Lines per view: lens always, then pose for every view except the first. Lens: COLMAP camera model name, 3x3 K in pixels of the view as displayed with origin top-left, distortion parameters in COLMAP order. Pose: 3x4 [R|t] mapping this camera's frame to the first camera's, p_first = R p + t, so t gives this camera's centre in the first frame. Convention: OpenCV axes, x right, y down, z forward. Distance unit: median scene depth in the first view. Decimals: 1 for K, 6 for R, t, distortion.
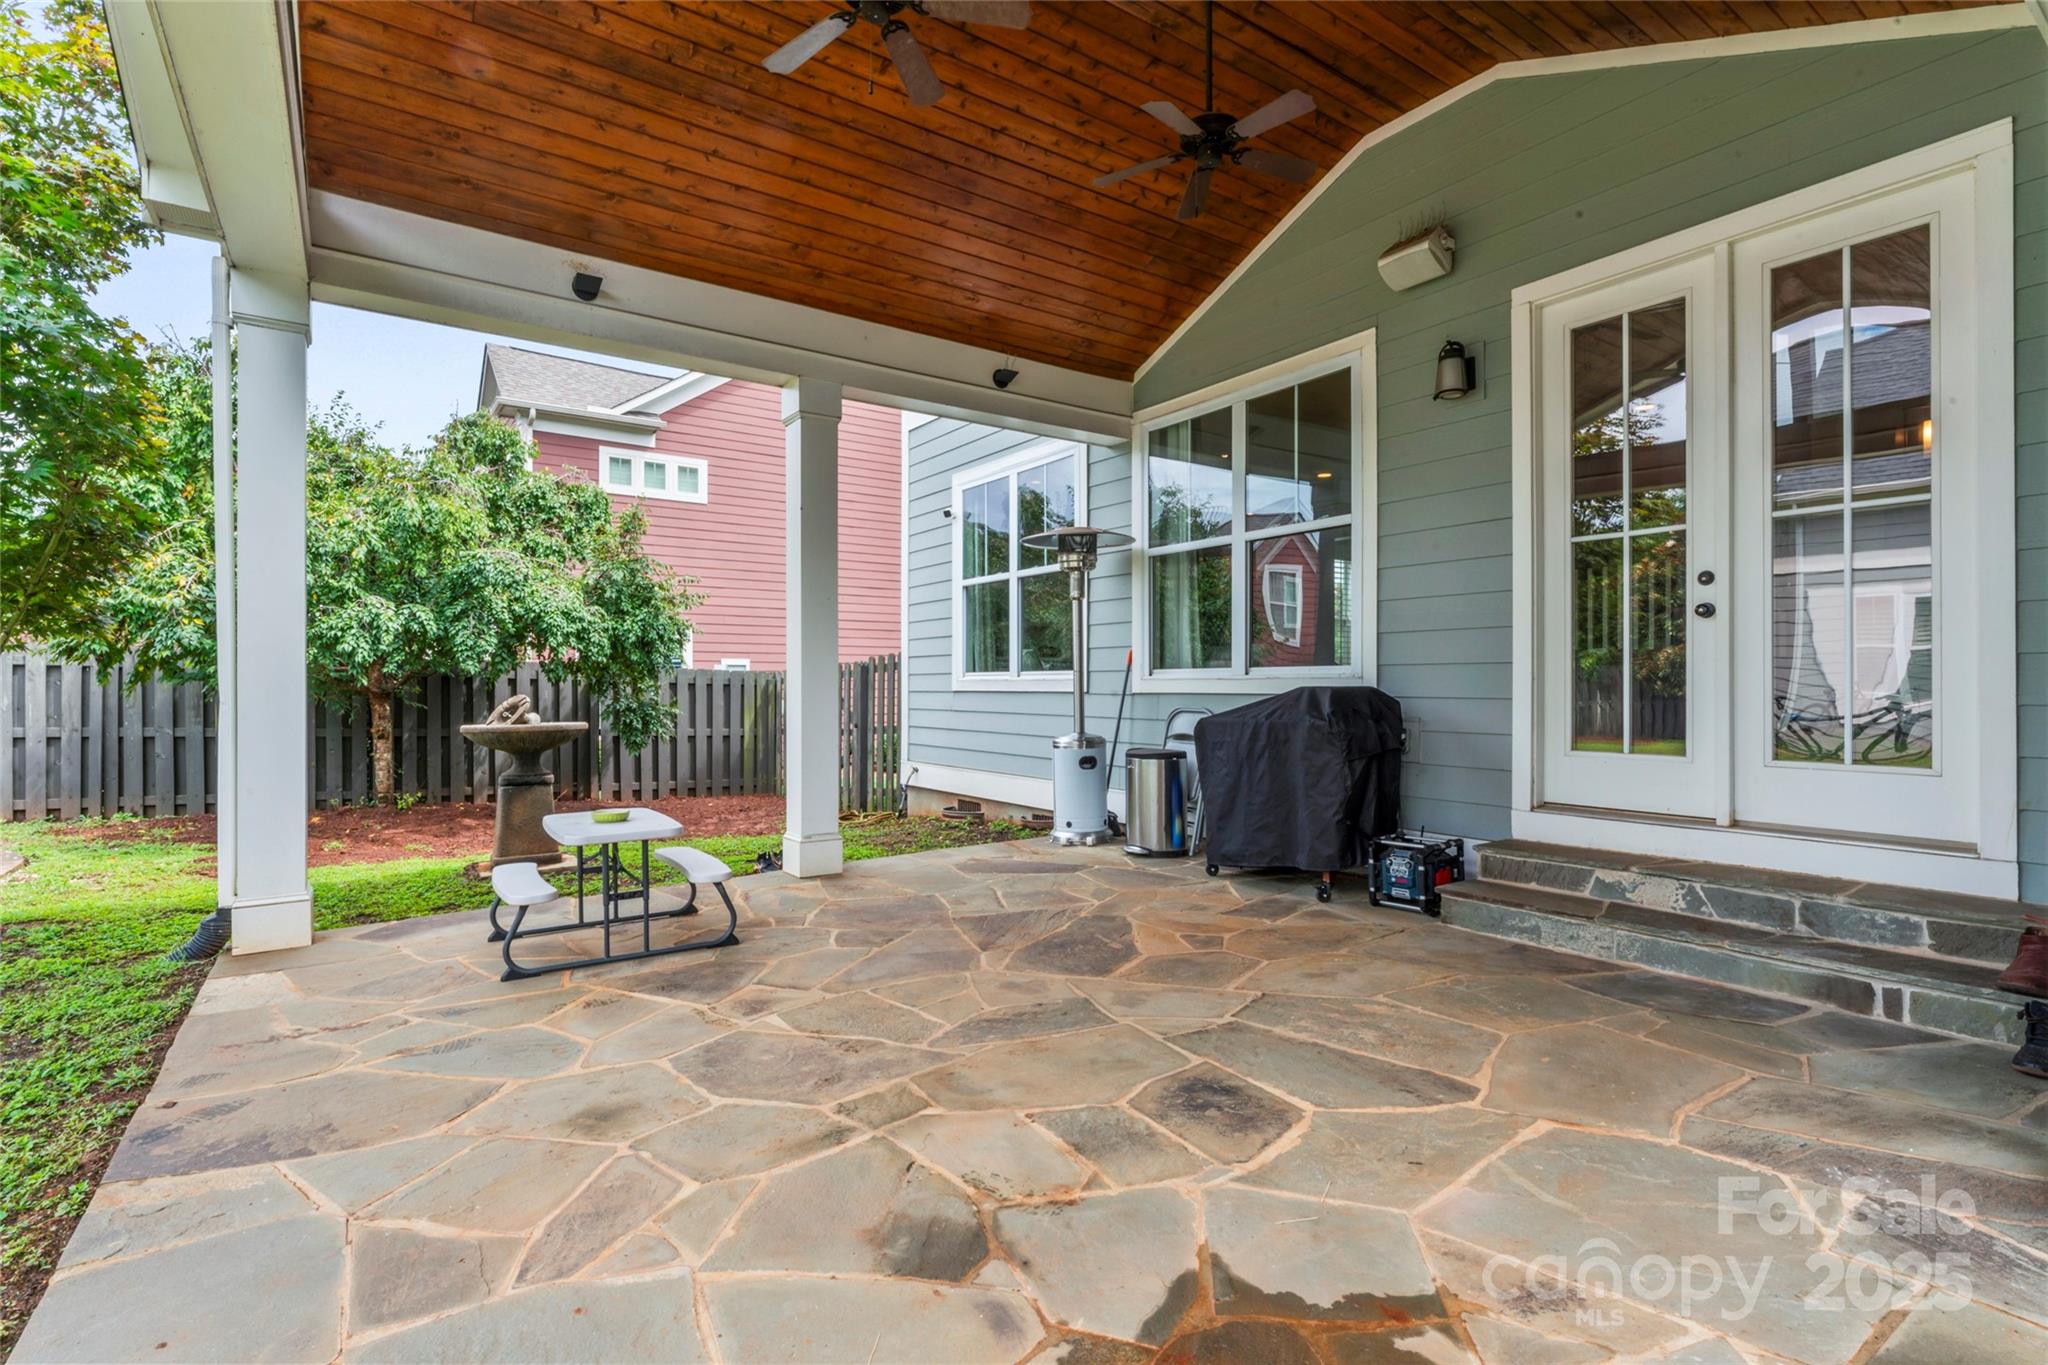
lens RADIAL K [[953.4, 0, 1012.5], [0, 953.4, 682.6], [0, 0, 1]] dist [-0.000625, -0.000453]
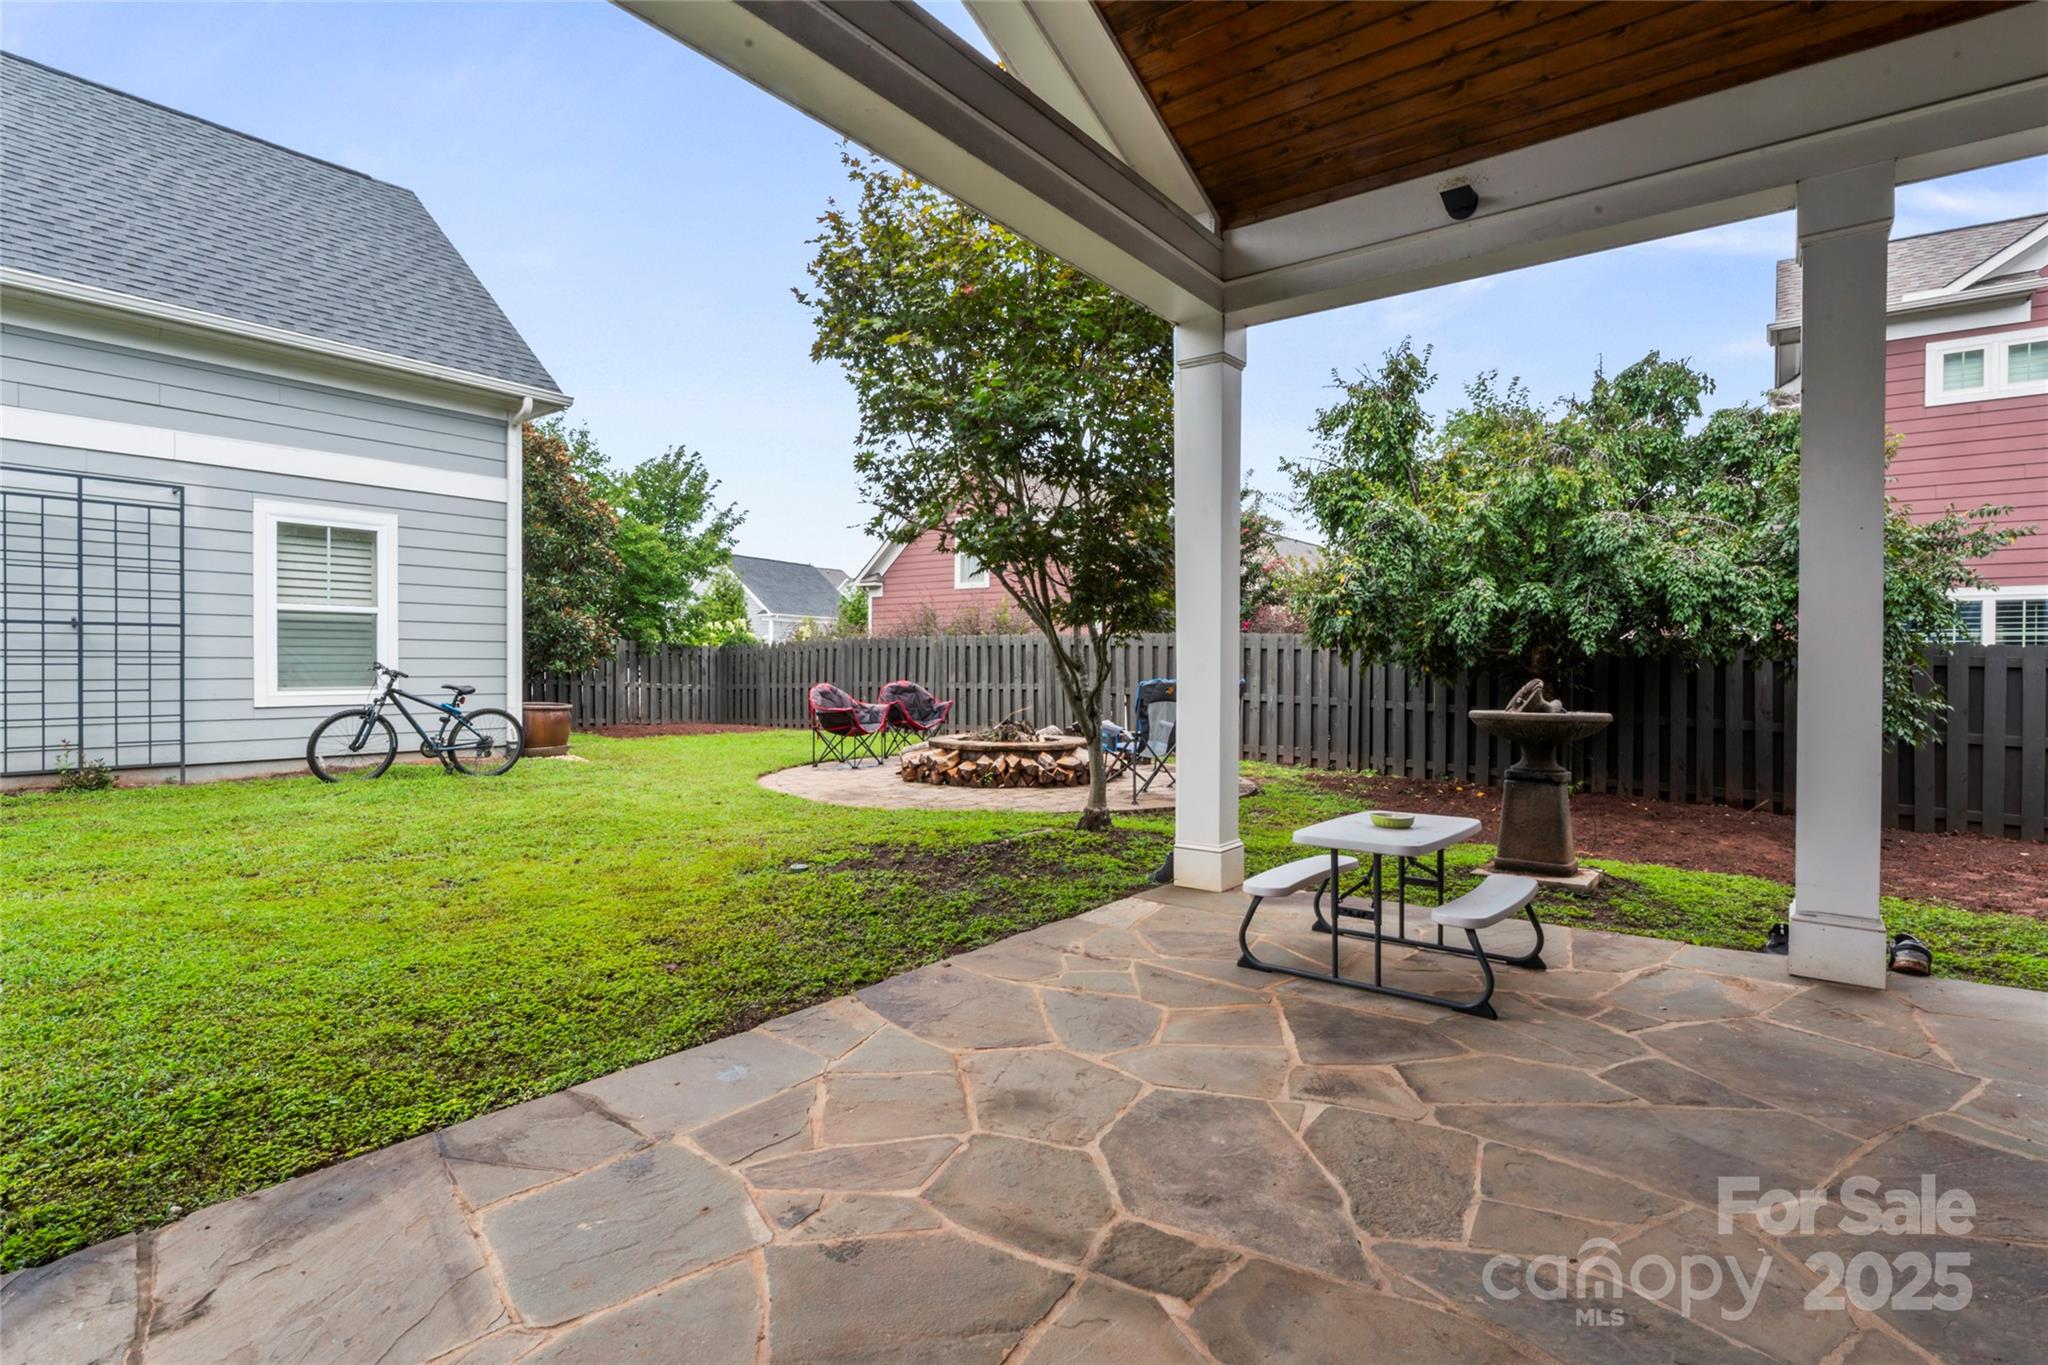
lens RADIAL K [[988.7, 0, 1021.1], [0, 988.7, 661.7], [0, 0, 1]] dist [-0.001335, -0.000814]
pose [[0.298441, 0.000927, -0.954428, 0.375665], [-0.003982, 0.999992, -0.000274, -0.000695], [0.954420, 0.003882, 0.298442, 0.476509]]
